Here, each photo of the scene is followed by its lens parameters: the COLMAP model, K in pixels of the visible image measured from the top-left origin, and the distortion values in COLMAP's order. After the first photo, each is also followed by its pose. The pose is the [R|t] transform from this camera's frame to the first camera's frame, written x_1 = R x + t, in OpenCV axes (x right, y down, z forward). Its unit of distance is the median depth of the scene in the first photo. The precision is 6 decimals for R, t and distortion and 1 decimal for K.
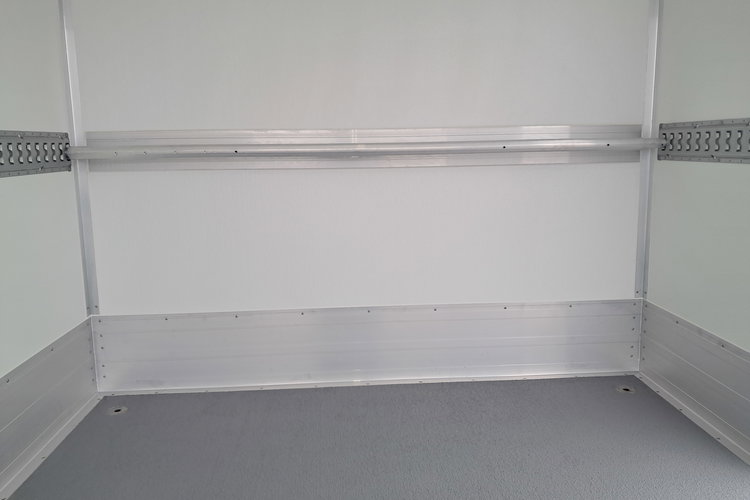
lens RADIAL K [[590.3, 0, 374.8], [0, 590.3, 237.3], [0, 0, 1]] dist [0.008647, -0.001407]
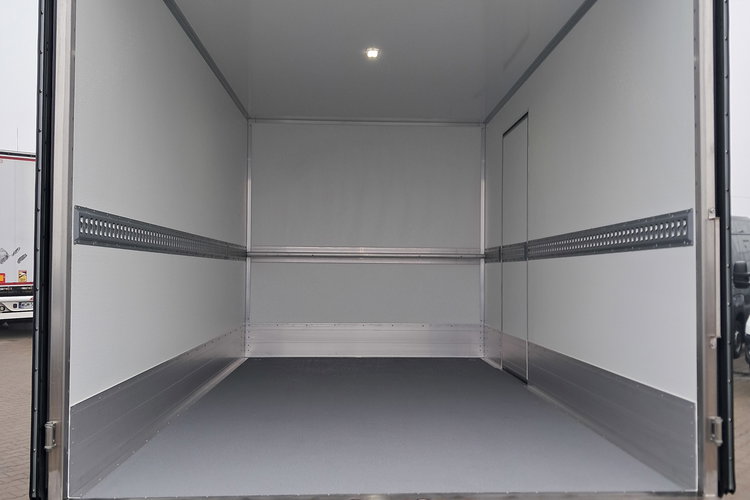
lens RADIAL K [[590.3, 0, 374.8], [0, 590.3, 237.3], [0, 0, 1]] dist [0.008647, -0.001407]
pose [[0.999302, 0.026476, -0.026353, 0.086624], [-0.030748, 0.983590, -0.177776, 0.197706], [0.021214, 0.178463, 0.983718, -1.336311]]
